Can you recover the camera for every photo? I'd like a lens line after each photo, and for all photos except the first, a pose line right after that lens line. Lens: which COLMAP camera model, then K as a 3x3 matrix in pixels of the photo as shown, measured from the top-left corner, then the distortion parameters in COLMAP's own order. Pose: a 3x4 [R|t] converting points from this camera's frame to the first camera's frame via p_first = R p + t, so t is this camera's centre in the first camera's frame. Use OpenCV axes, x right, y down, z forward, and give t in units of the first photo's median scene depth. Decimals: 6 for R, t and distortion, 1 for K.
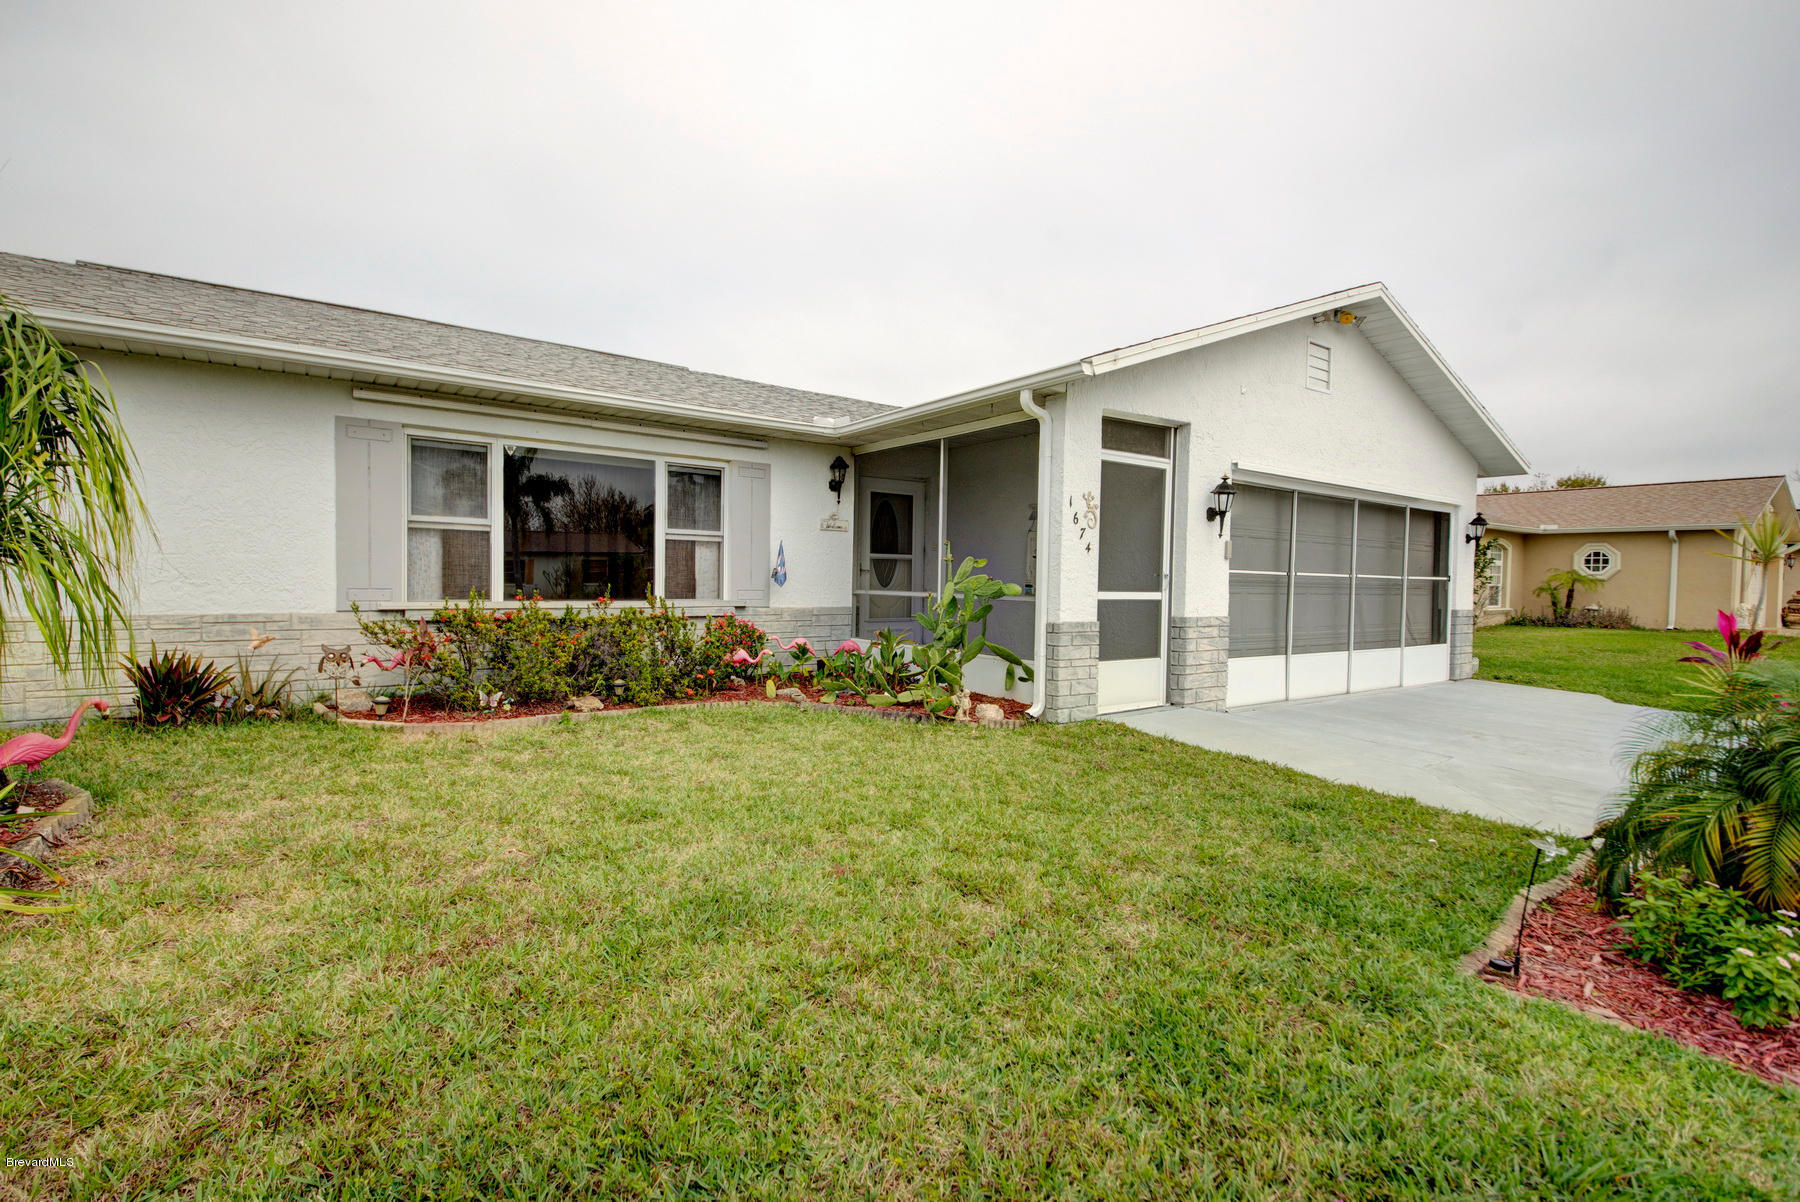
lens RADIAL K [[825.3, 0, 902.8], [0, 825.3, 603.8], [0, 0, 1]] dist [-0.000494, -0.000002]
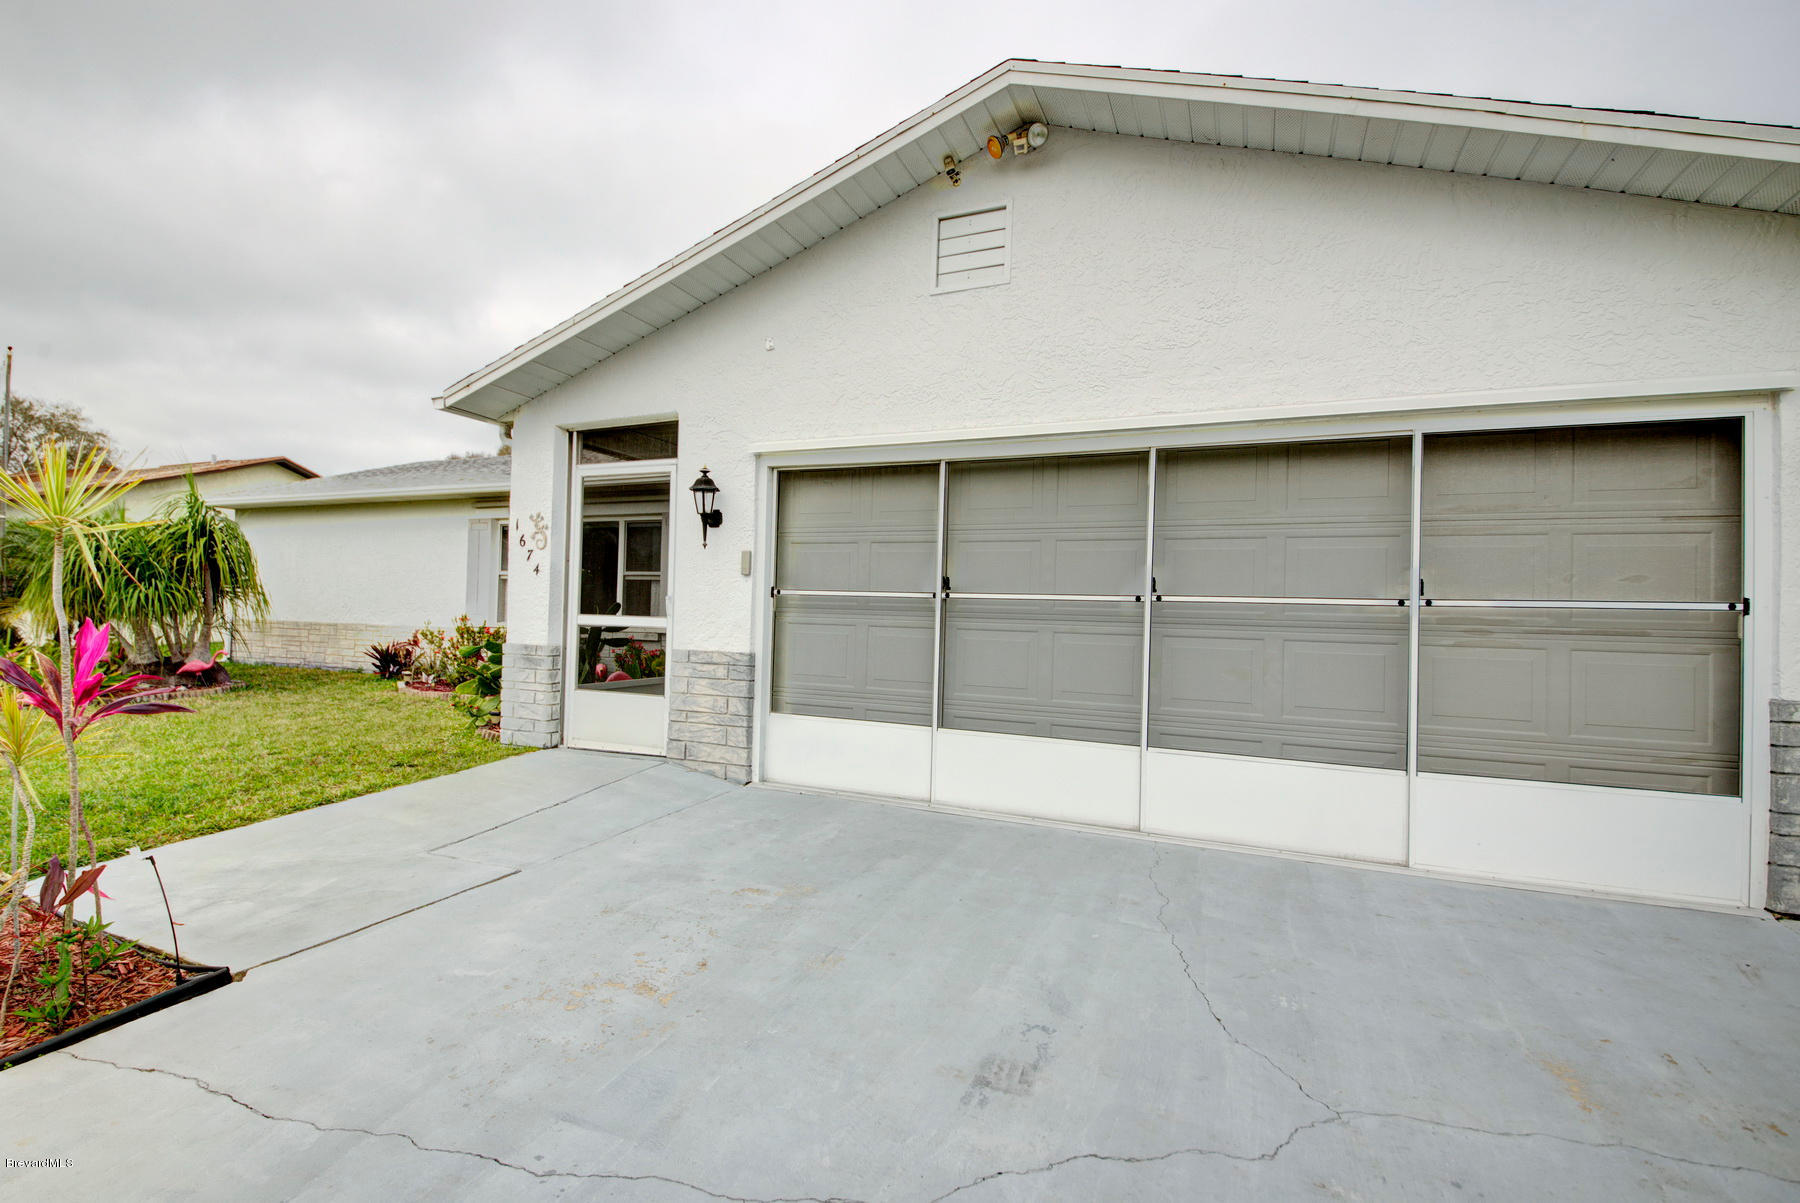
lens RADIAL K [[825.3, 0, 901.4], [0, 825.3, 602.3], [0, 0, 1]] dist [-0.000494, -0.000002]
pose [[0.517210, -0.018586, -0.855657, 1.117238], [-0.043631, 0.997892, -0.048049, -0.000462], [0.854746, 0.062185, 0.515309, 0.753452]]
